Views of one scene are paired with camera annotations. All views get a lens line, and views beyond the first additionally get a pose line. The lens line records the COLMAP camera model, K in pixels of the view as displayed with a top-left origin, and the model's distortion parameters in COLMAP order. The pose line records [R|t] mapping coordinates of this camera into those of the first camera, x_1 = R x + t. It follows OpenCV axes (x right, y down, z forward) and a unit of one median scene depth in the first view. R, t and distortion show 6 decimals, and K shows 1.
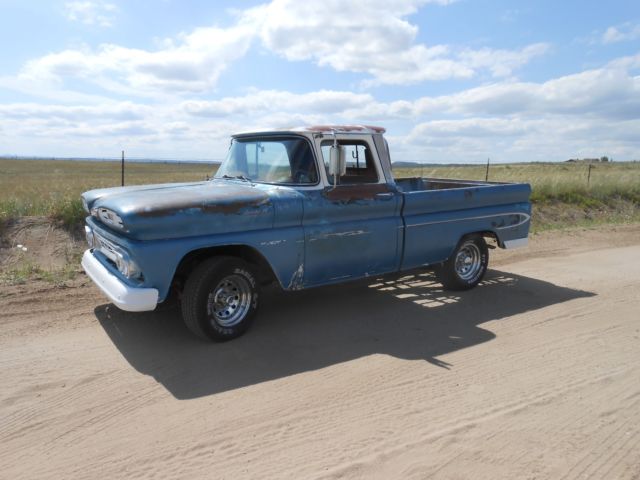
lens RADIAL K [[493.7, 0, 324.7], [0, 493.7, 237.4], [0, 0, 1]] dist [-0.005838, 0.003541]
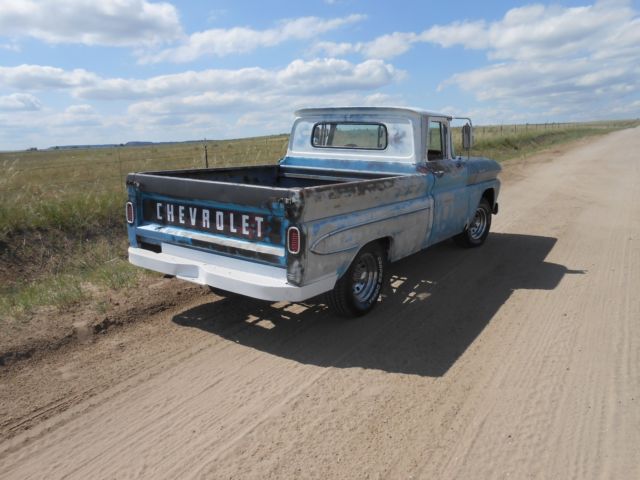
lens RADIAL K [[493.7, 0, 324.7], [0, 493.7, 237.4], [0, 0, 1]] dist [-0.005838, 0.003541]
pose [[-0.930679, 0.062067, -0.360534, 0.498294], [-0.080570, 0.926532, 0.367488, -0.370546], [0.356855, 0.371061, -0.857303, 2.099261]]
